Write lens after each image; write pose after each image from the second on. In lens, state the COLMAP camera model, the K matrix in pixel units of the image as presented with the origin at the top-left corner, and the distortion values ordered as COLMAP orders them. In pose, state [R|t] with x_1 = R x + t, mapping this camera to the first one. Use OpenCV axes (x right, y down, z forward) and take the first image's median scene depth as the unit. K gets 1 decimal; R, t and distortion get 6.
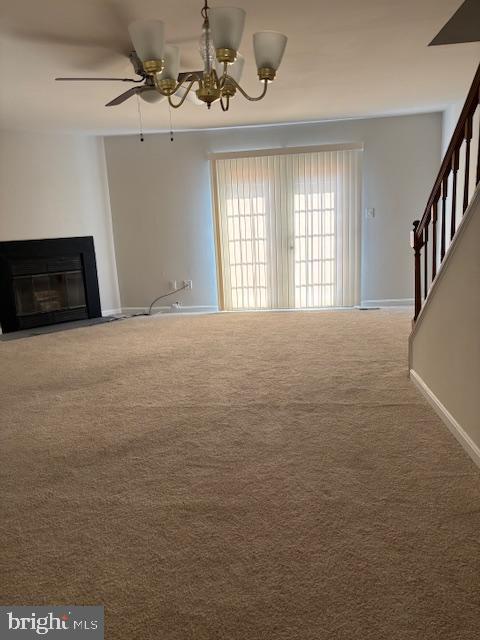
lens RADIAL K [[487.0, 0, 235.4], [0, 487.0, 319.0], [0, 0, 1]] dist [0.053542, -0.042638]
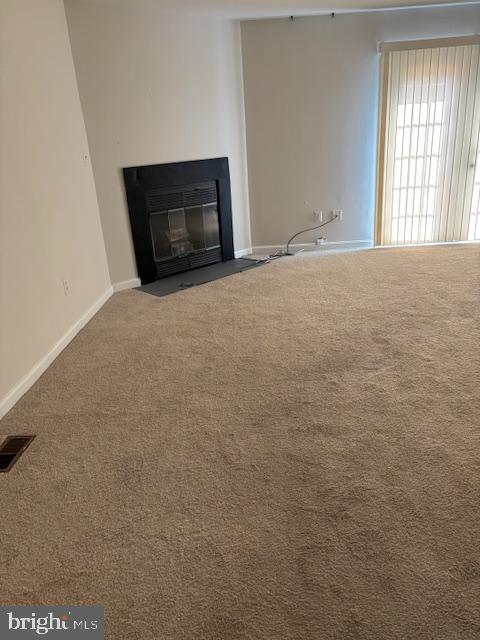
lens RADIAL K [[487.0, 0, 237.7], [0, 487.0, 315.1], [0, 0, 1]] dist [0.053542, -0.042638]
pose [[0.995777, -0.043286, 0.080966, -0.390247], [0.031021, 0.988646, 0.147027, -0.035321], [-0.086411, -0.143895, 0.985813, 0.198139]]
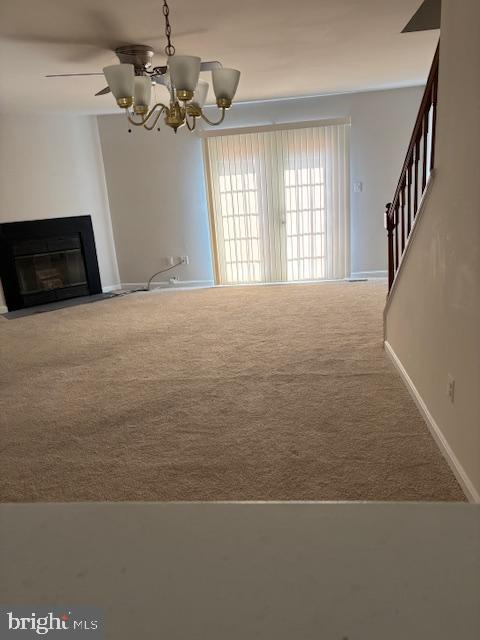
lens RADIAL K [[487.0, 0, 240.6], [0, 487.0, 321.9], [0, 0, 1]] dist [0.053542, -0.042638]
pose [[0.999792, -0.020349, -0.001328, 0.024526], [0.020391, 0.996968, 0.075099, -0.017440], [-0.000204, -0.075110, 0.997175, -0.051920]]
